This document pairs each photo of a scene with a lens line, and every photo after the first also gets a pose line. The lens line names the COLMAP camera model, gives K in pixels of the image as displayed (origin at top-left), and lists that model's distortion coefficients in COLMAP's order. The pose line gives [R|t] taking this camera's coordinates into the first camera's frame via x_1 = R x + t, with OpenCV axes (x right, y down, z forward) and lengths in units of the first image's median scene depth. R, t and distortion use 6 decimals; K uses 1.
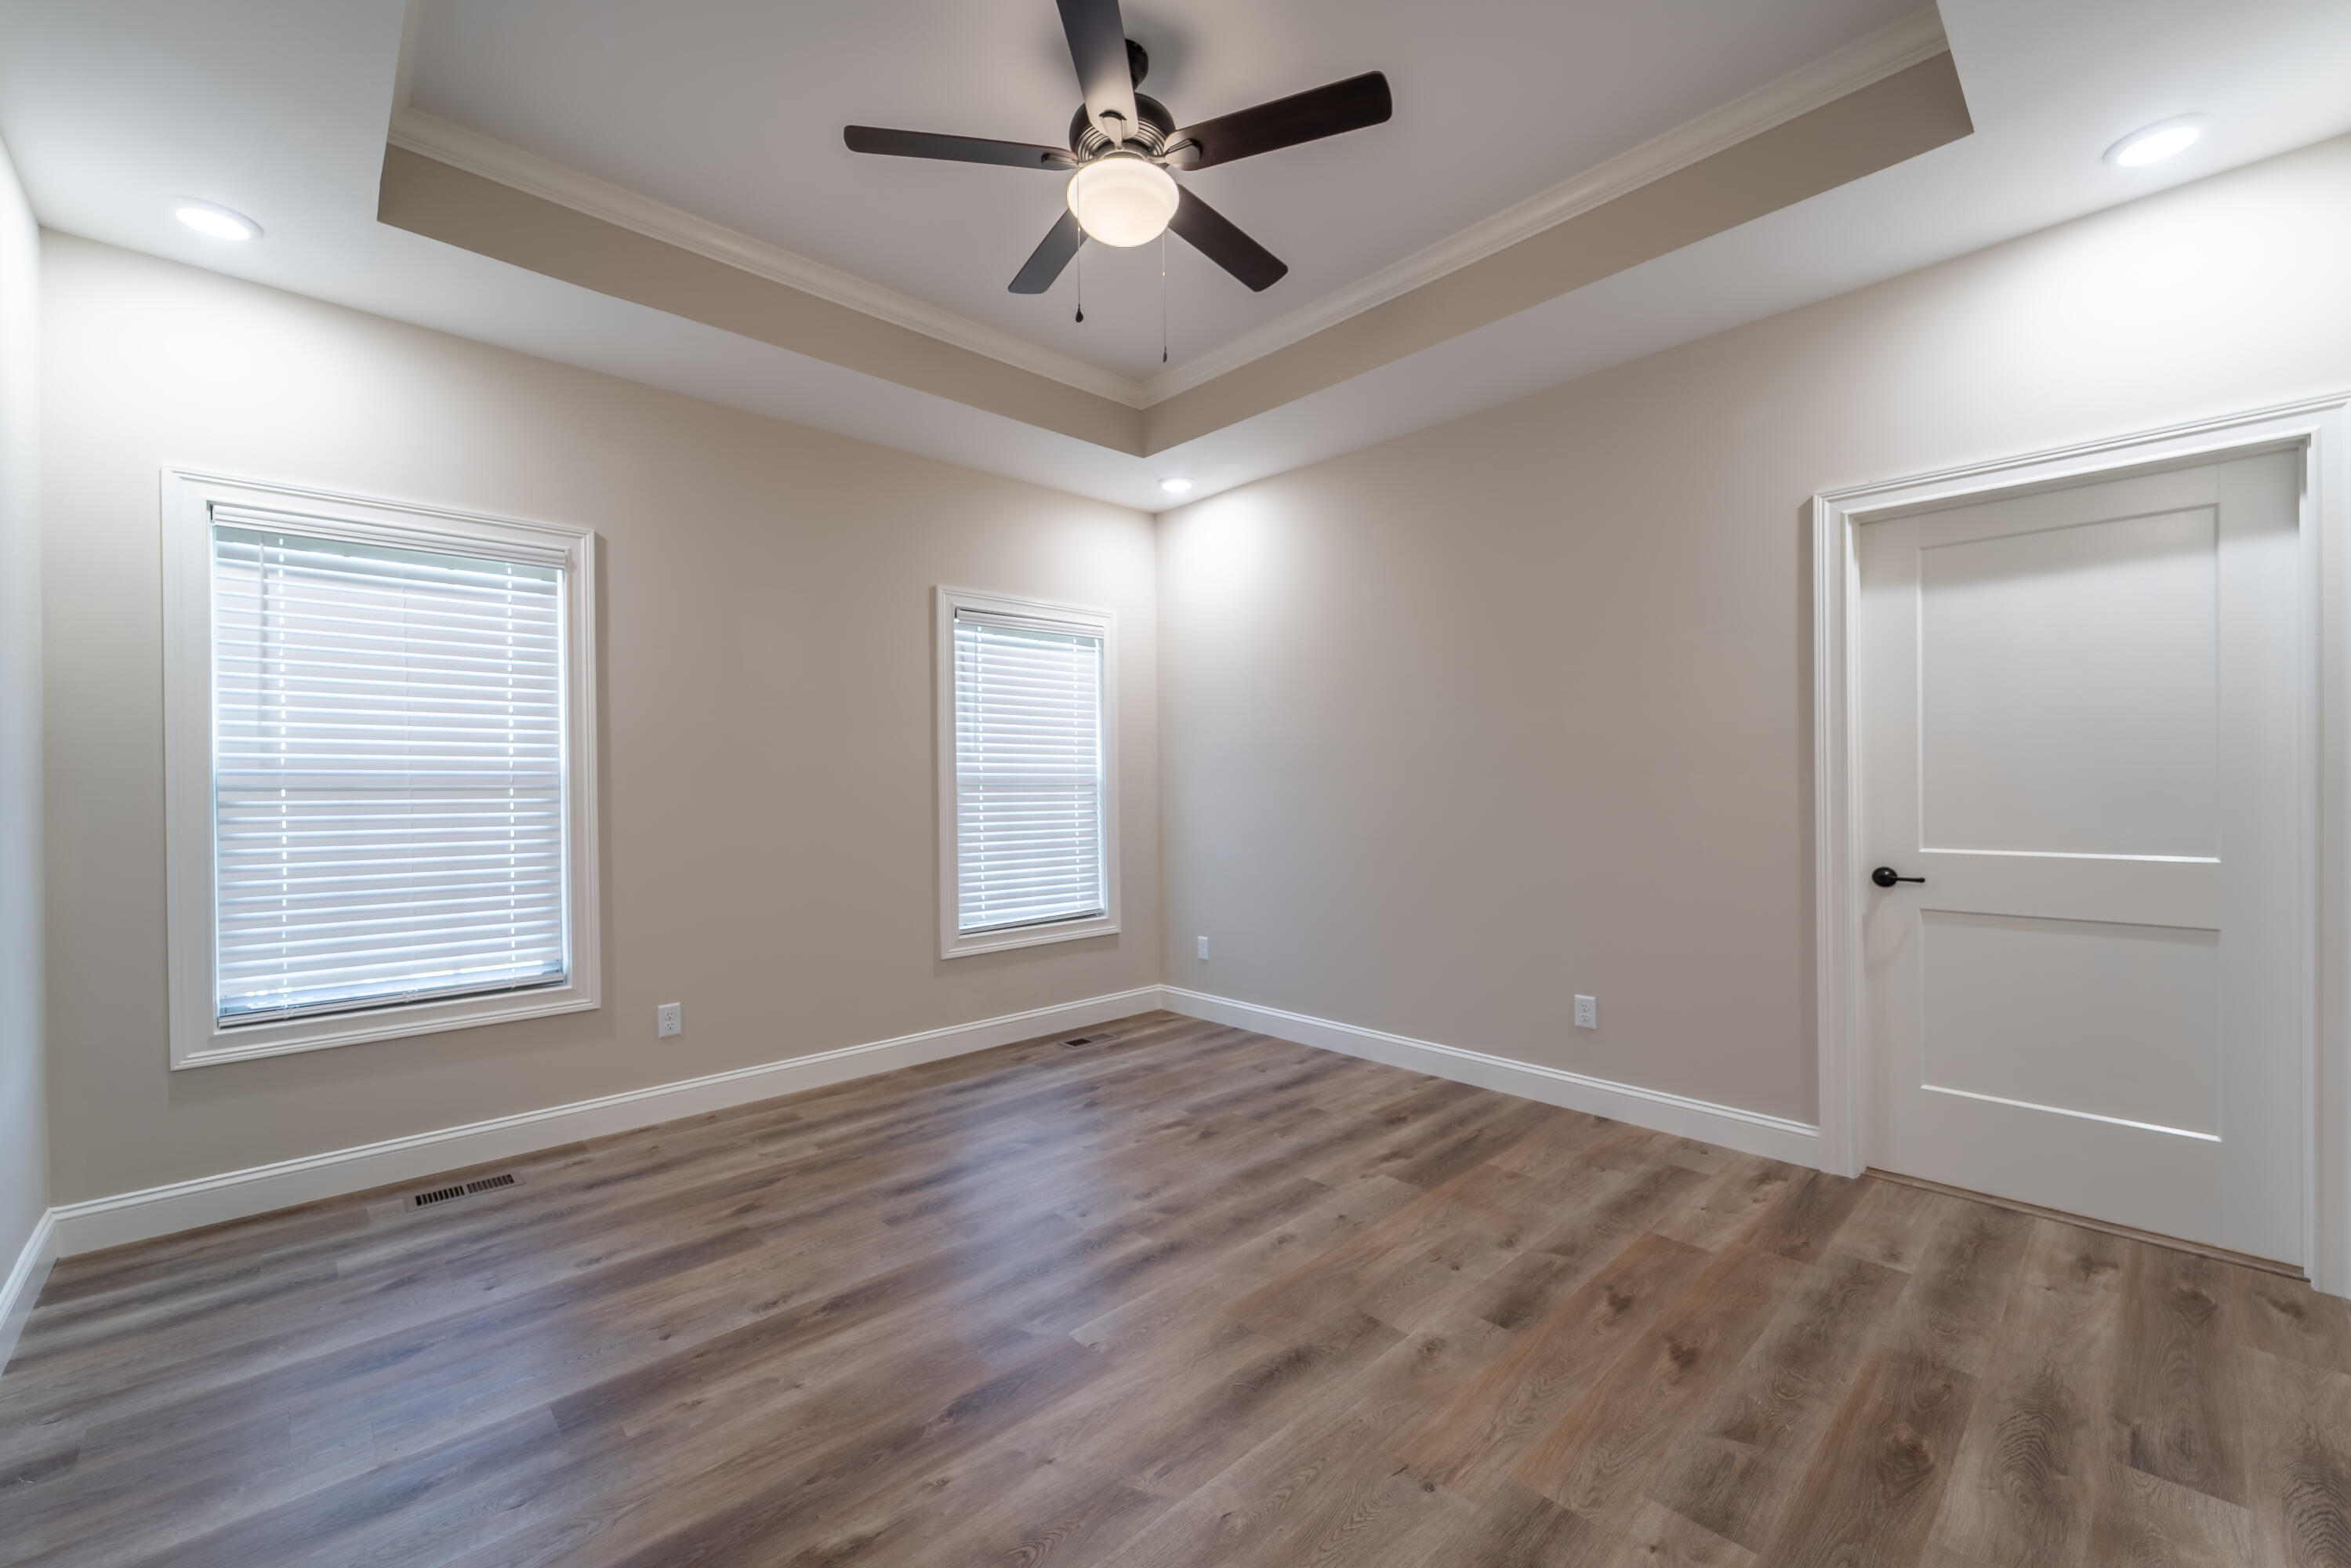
lens RADIAL K [[946.9, 0, 1186.7], [0, 946.9, 766.7], [0, 0, 1]] dist [0.002824, -0.003778]
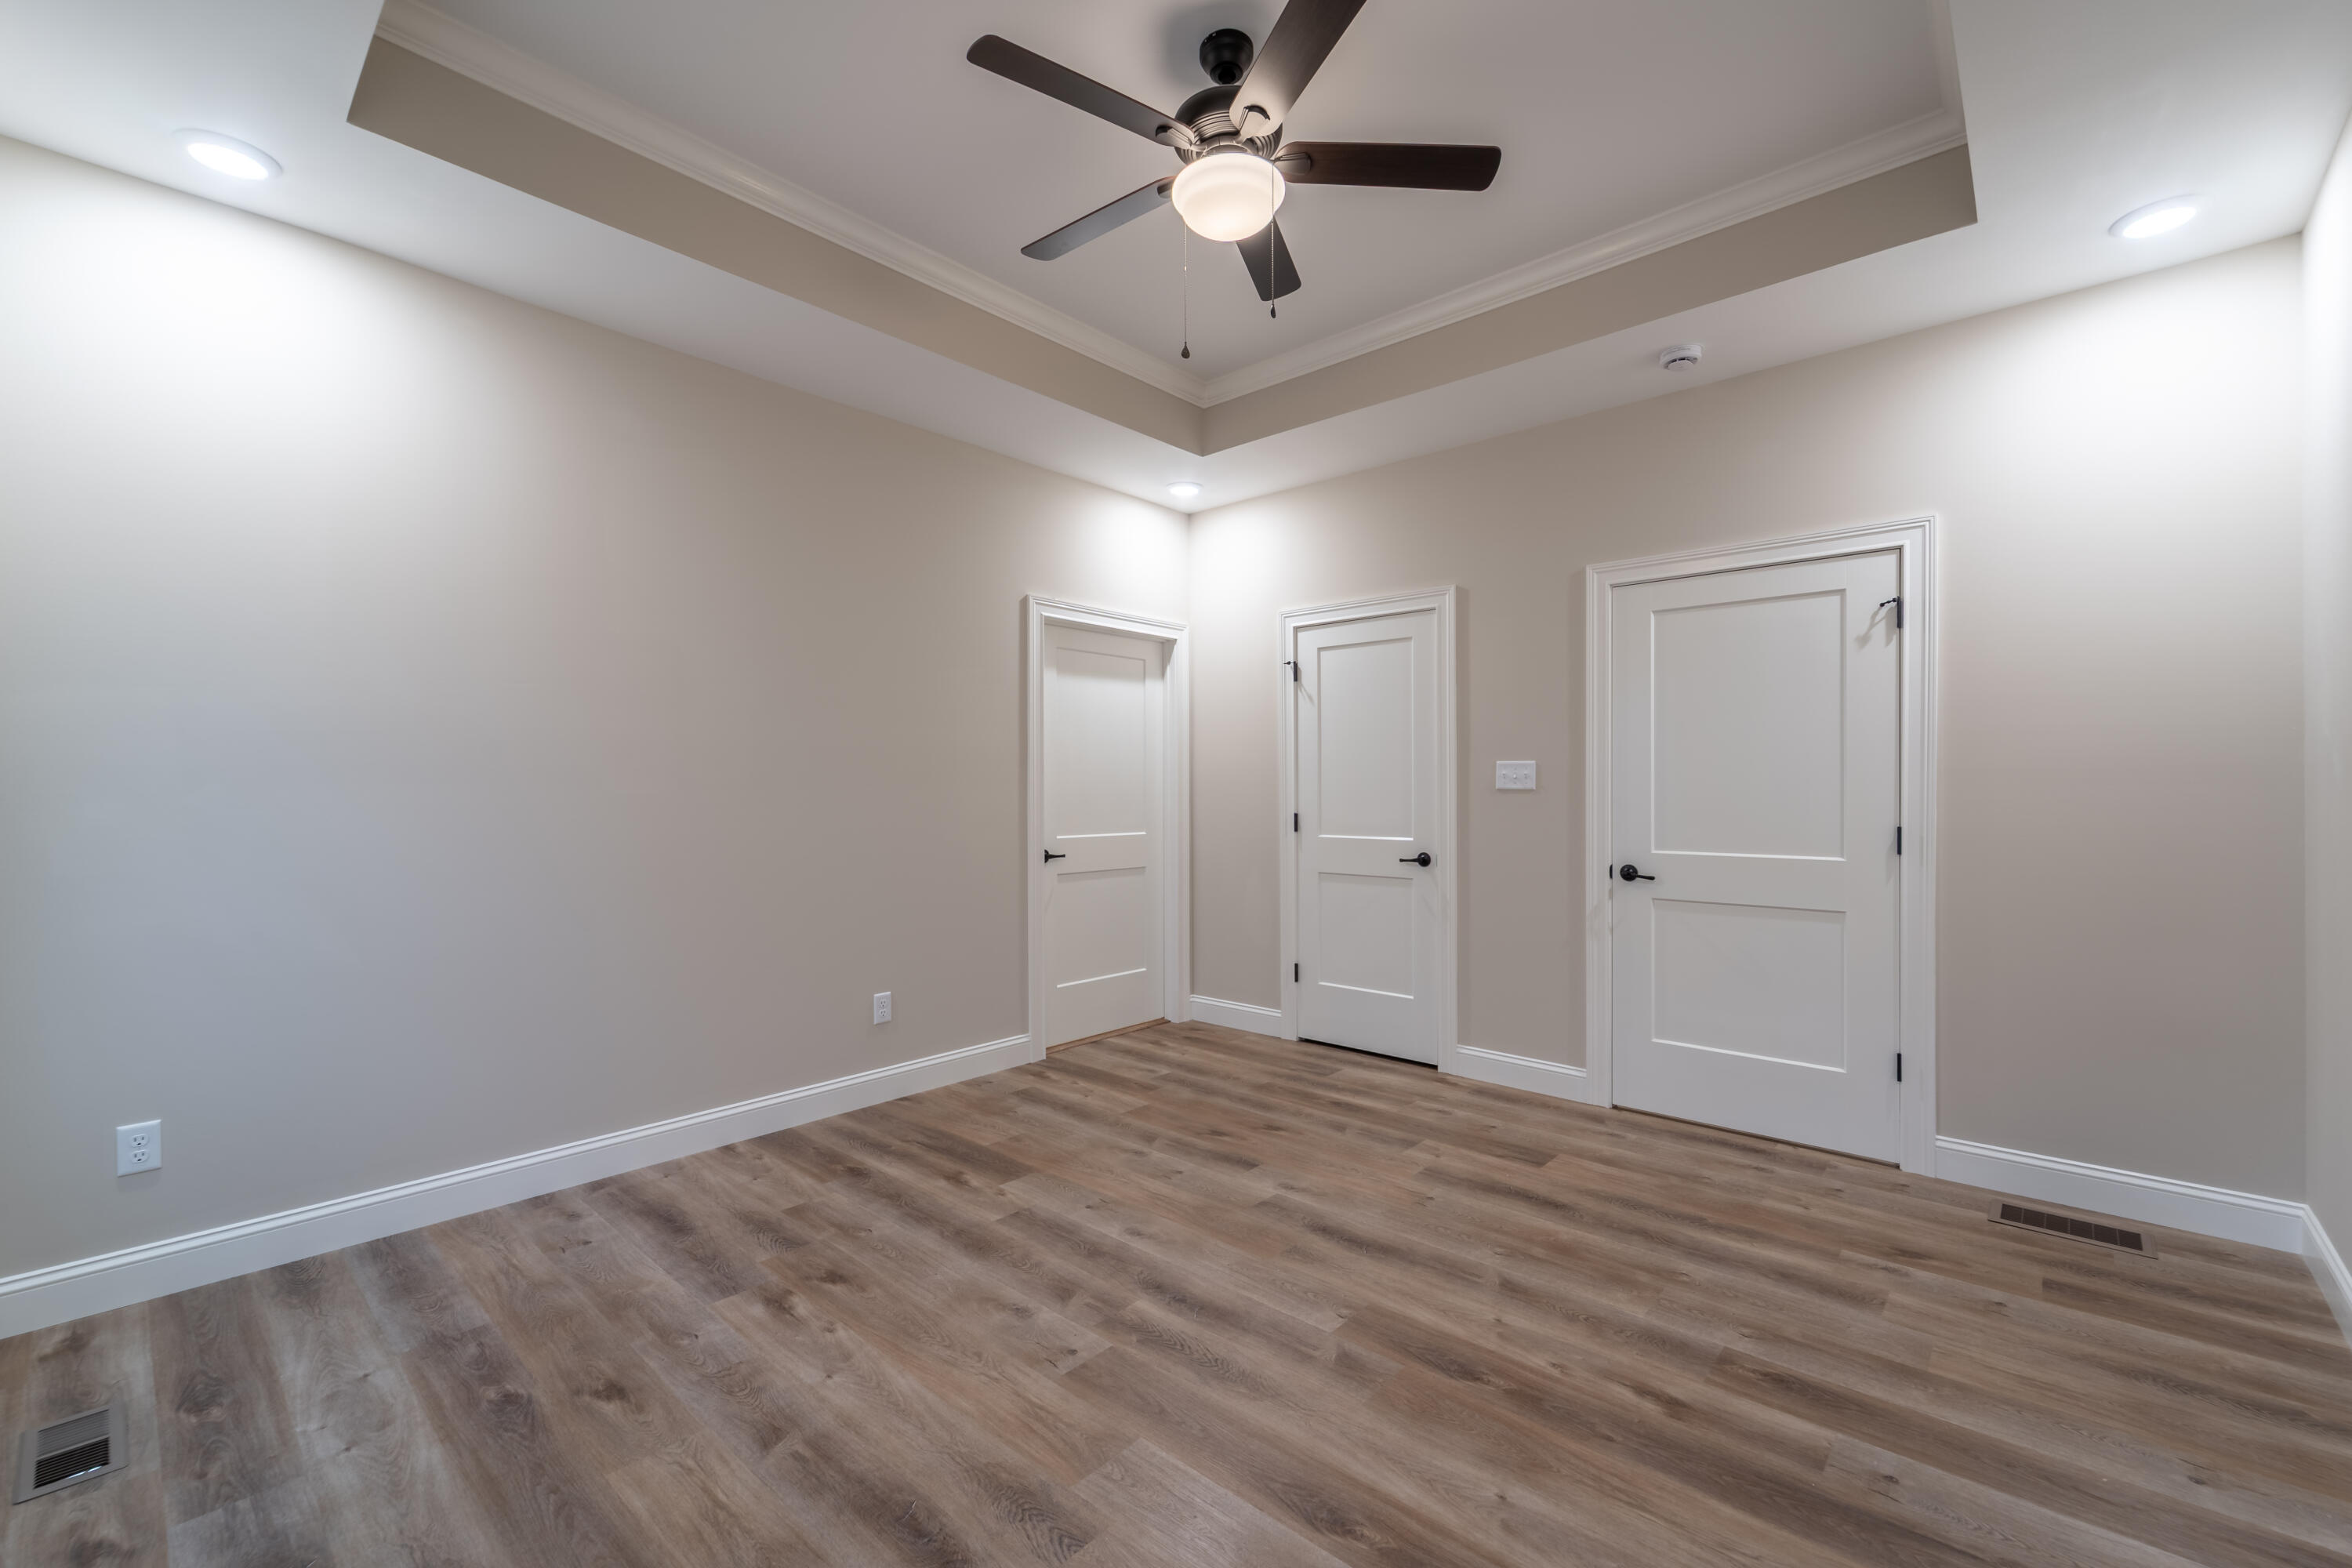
lens RADIAL K [[947.2, 0, 1195.6], [0, 947.2, 794.1], [0, 0, 1]] dist [0.002824, -0.003778]
pose [[-0.076769, 0.005603, 0.997033, -0.943808], [-0.016778, 0.999835, -0.006911, 0.025387], [-0.996908, -0.017258, -0.076663, 1.027174]]
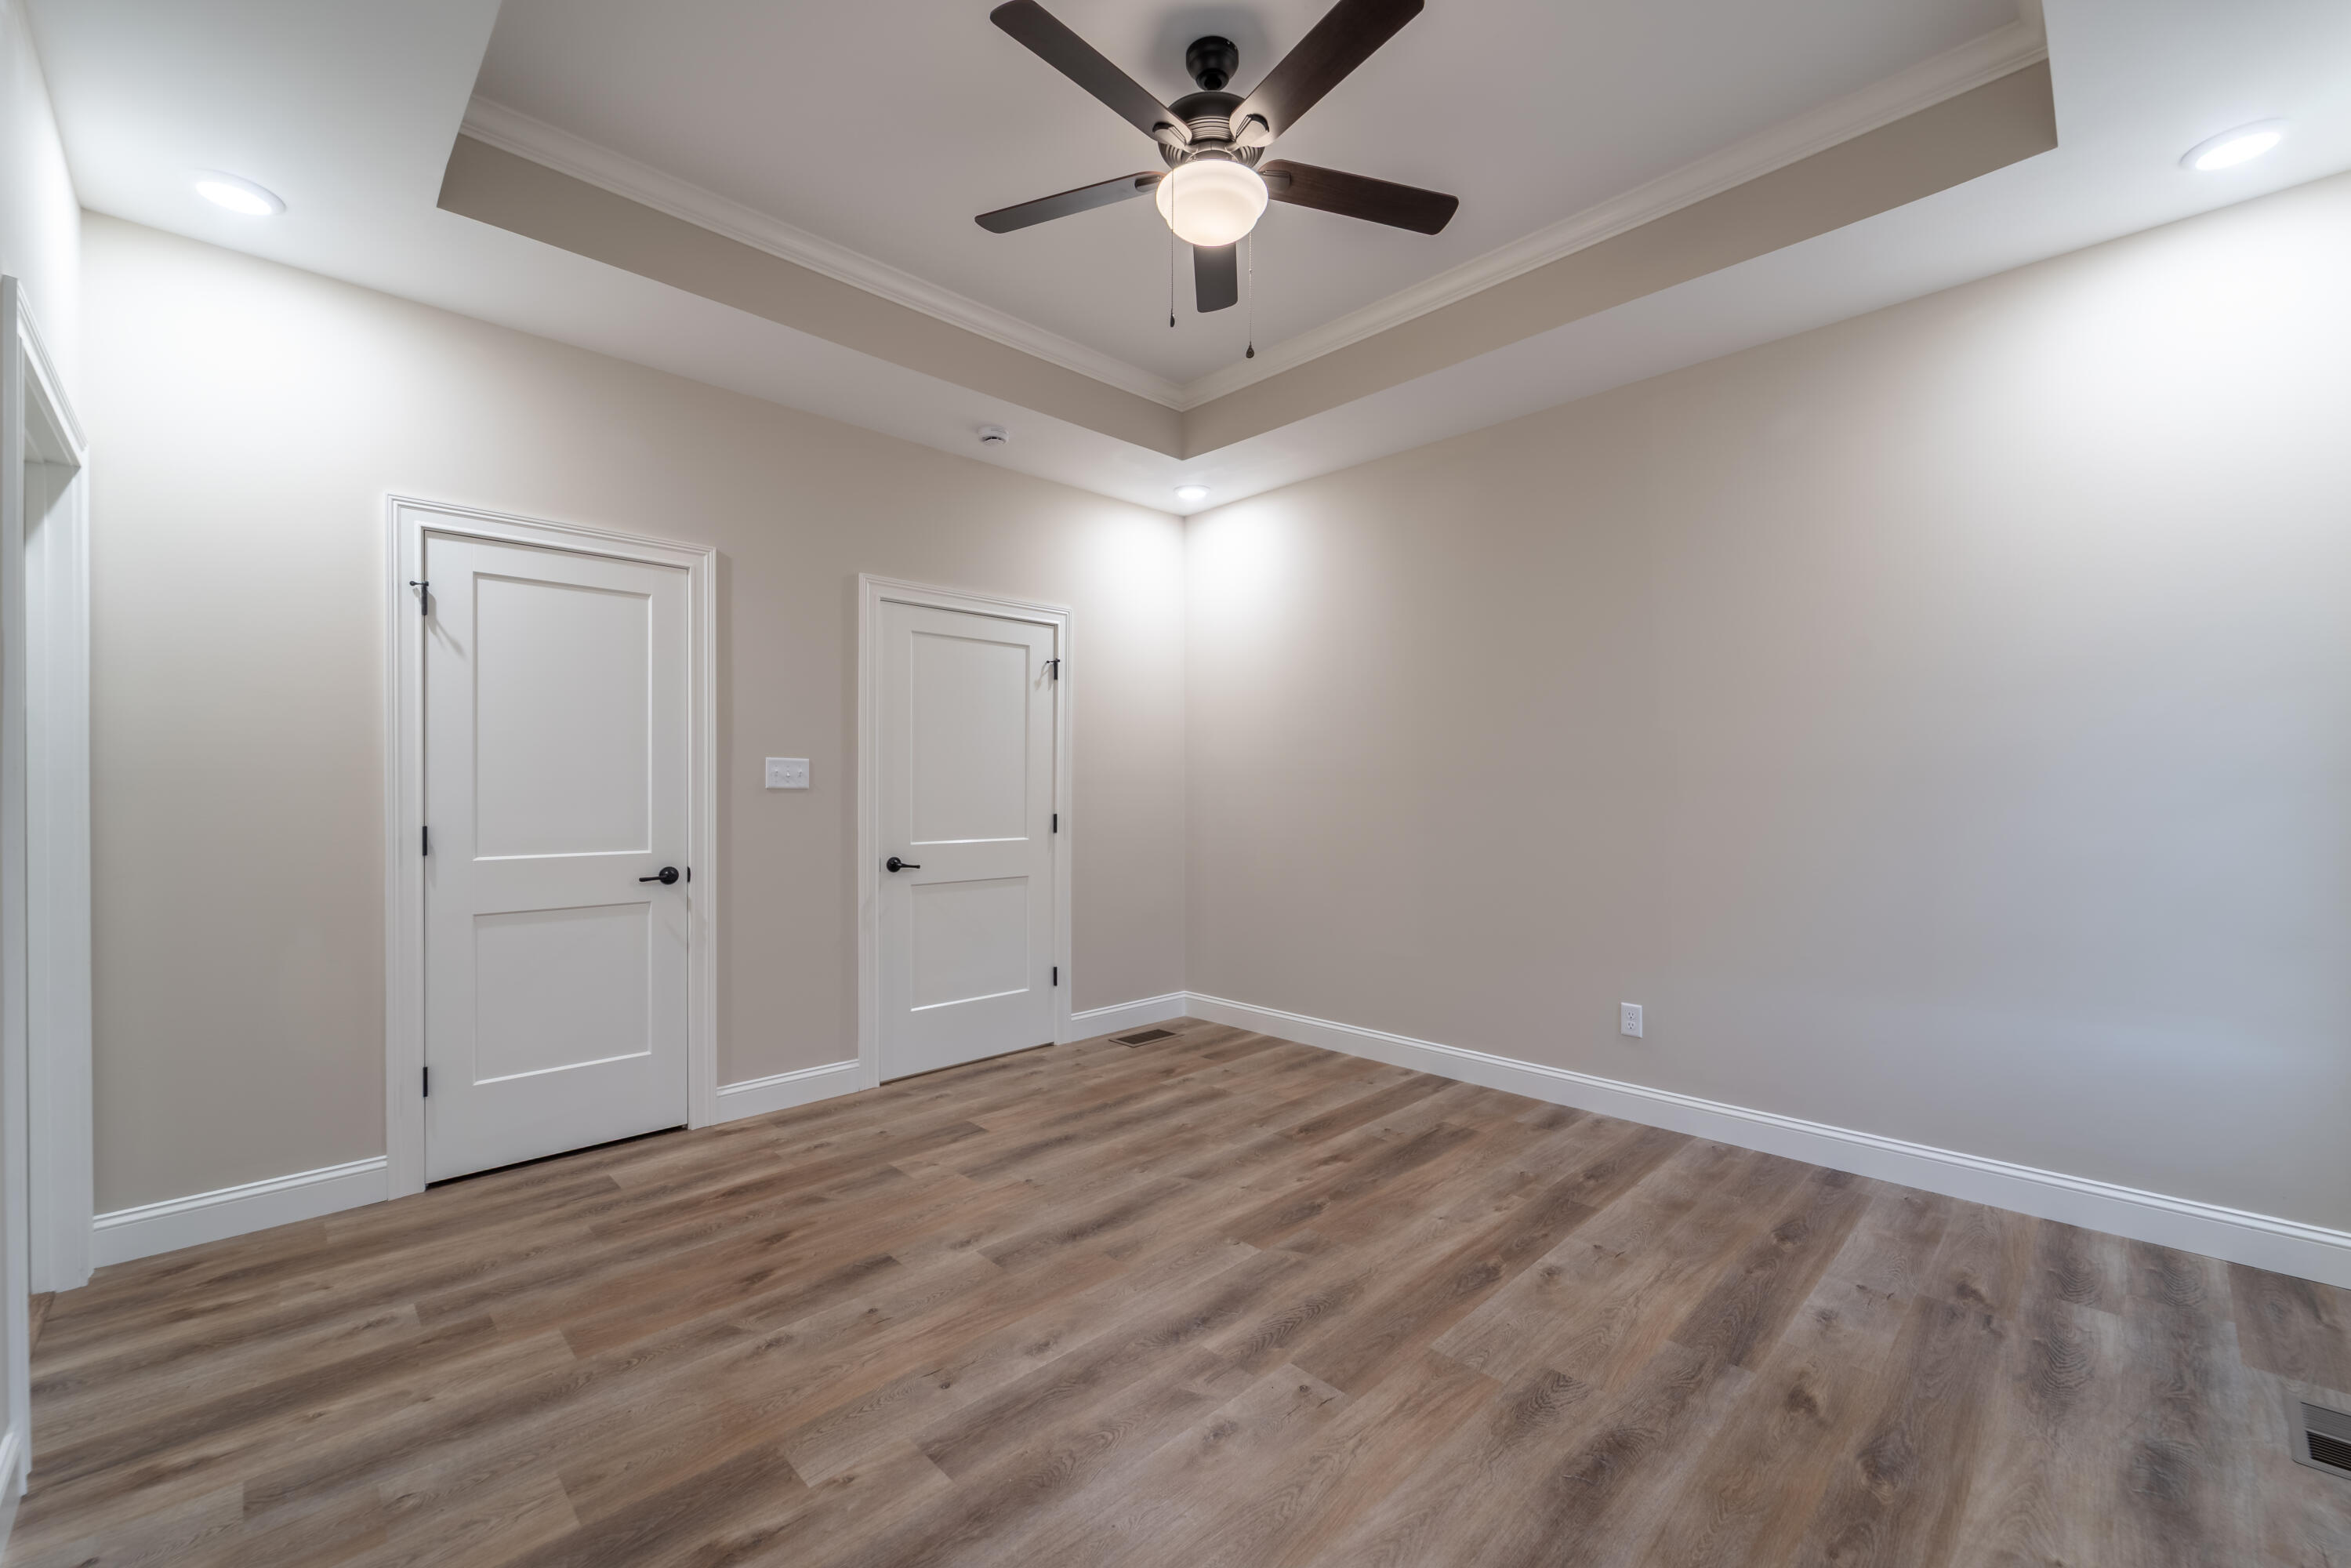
lens RADIAL K [[946.9, 0, 1154.8], [0, 946.9, 794.9], [0, 0, 1]] dist [0.002824, -0.003778]
pose [[-0.999771, 0.012138, 0.017600, -0.016245], [0.011911, 0.999845, -0.012943, 0.033406], [-0.017755, -0.012731, -0.999761, 1.833067]]
